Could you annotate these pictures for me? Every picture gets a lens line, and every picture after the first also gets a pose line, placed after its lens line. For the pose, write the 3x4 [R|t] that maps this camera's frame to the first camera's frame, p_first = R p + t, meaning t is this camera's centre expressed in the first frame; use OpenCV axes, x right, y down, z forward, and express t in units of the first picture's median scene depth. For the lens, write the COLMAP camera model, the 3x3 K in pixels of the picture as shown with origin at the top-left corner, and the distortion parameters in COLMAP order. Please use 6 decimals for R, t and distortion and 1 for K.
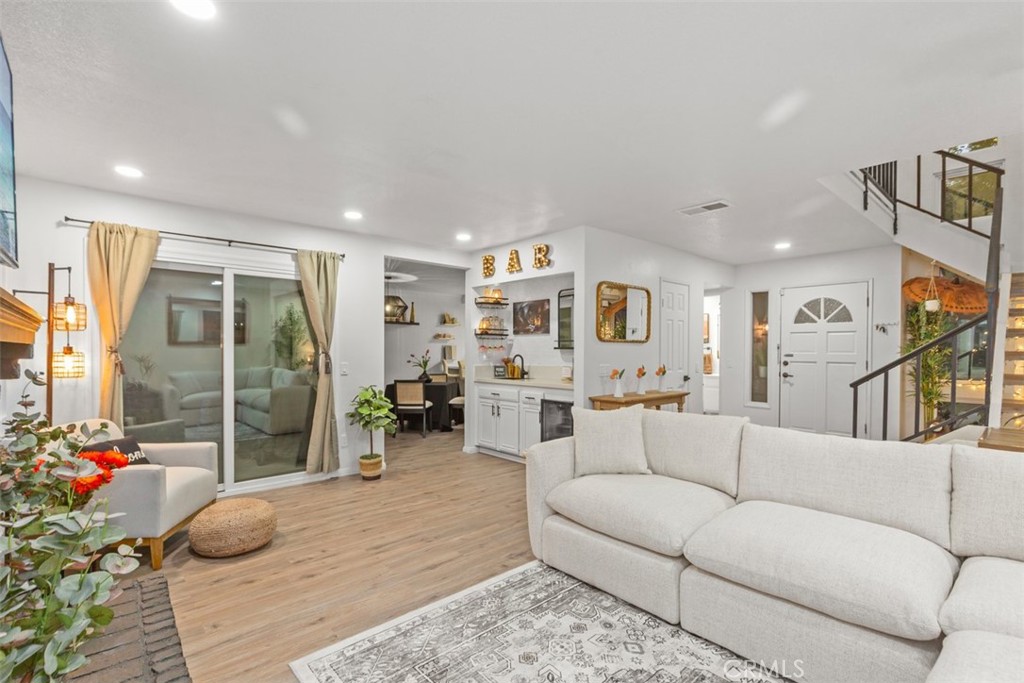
lens RADIAL K [[471.9, 0, 502.7], [0, 471.9, 347.0], [0, 0, 1]] dist [-0.000957, -0.000244]
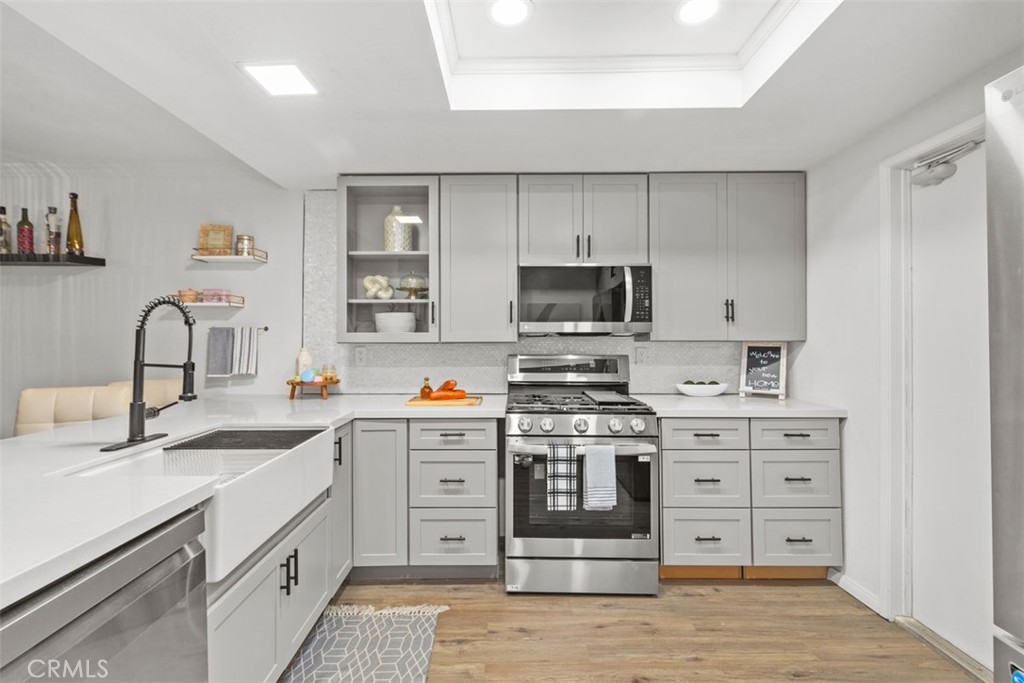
lens RADIAL K [[460.0, 0, 507.1], [0, 460.0, 337.8], [0, 0, 1]] dist [-0.000575, -0.000692]
pose [[0.747186, -0.000231, -0.664615, 0.513429], [0.002708, 0.999993, 0.002697, 0.008977], [0.664609, -0.003815, 0.747181, 2.043904]]
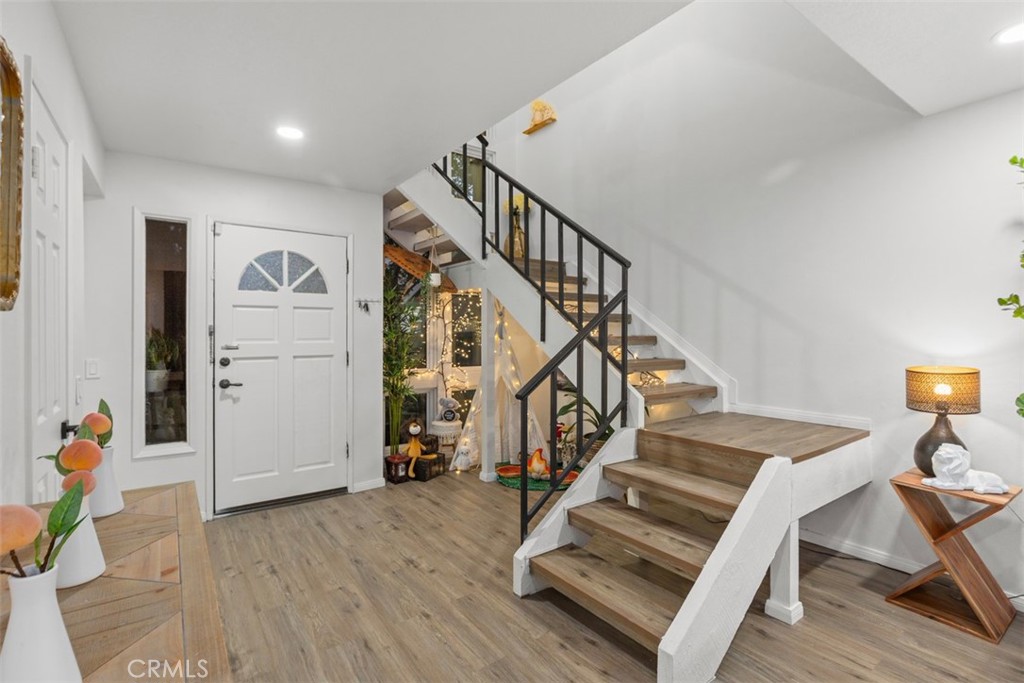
lens RADIAL K [[478.8, 0, 506.7], [0, 478.8, 335.4], [0, 0, 1]] dist [-0.003468, -0.000227]
pose [[0.103677, -0.008068, 0.994578, 0.126844], [-0.000931, 0.999966, 0.008209, -0.000875], [-0.994611, -0.001777, 0.103666, 0.877269]]
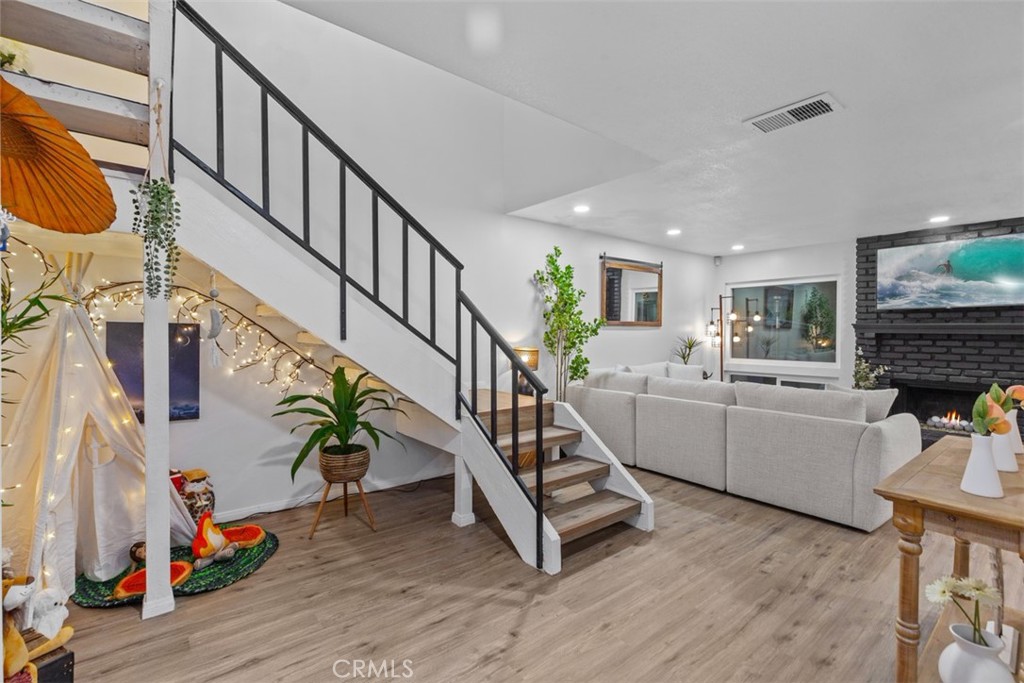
lens RADIAL K [[460.0, 0, 507.1], [0, 460.0, 337.8], [0, 0, 1]] dist [-0.000575, -0.000692]
pose [[-0.998666, -0.011345, 0.050374, 0.693579], [-0.010670, 0.999850, 0.013643, 0.002662], [-0.050521, 0.013087, -0.998637, 1.474064]]
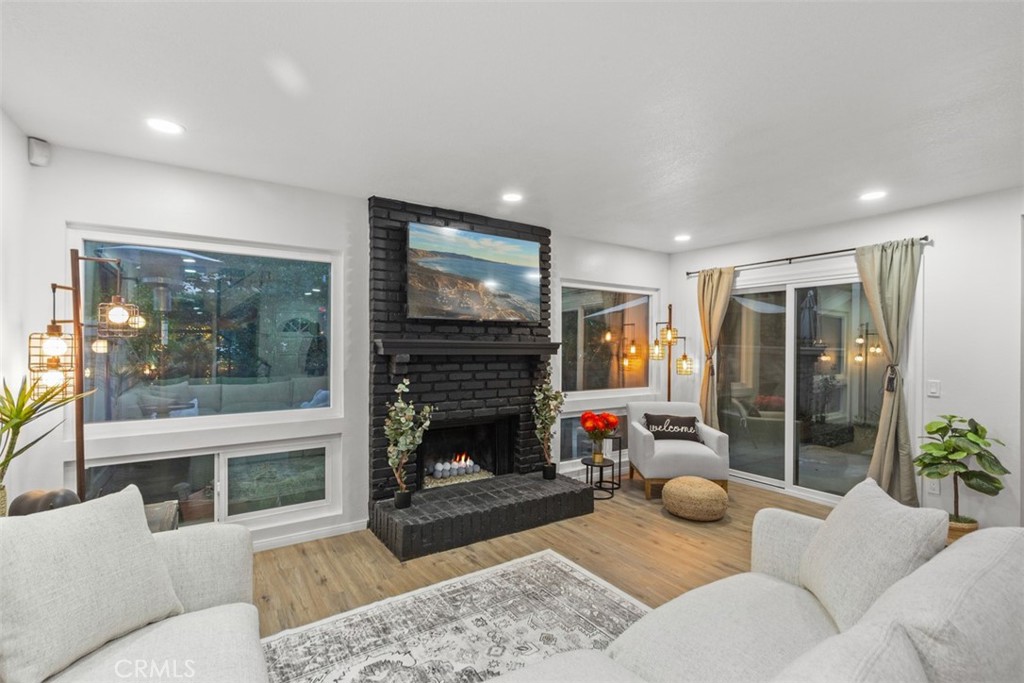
lens RADIAL K [[462.4, 0, 504.9], [0, 462.4, 345.8], [0, 0, 1]] dist [0.000539, -0.000128]
pose [[-0.140610, -0.006132, -0.990046, 0.517945], [-0.005302, 0.999971, -0.005441, -0.015166], [0.990051, 0.004484, -0.140638, 0.466443]]
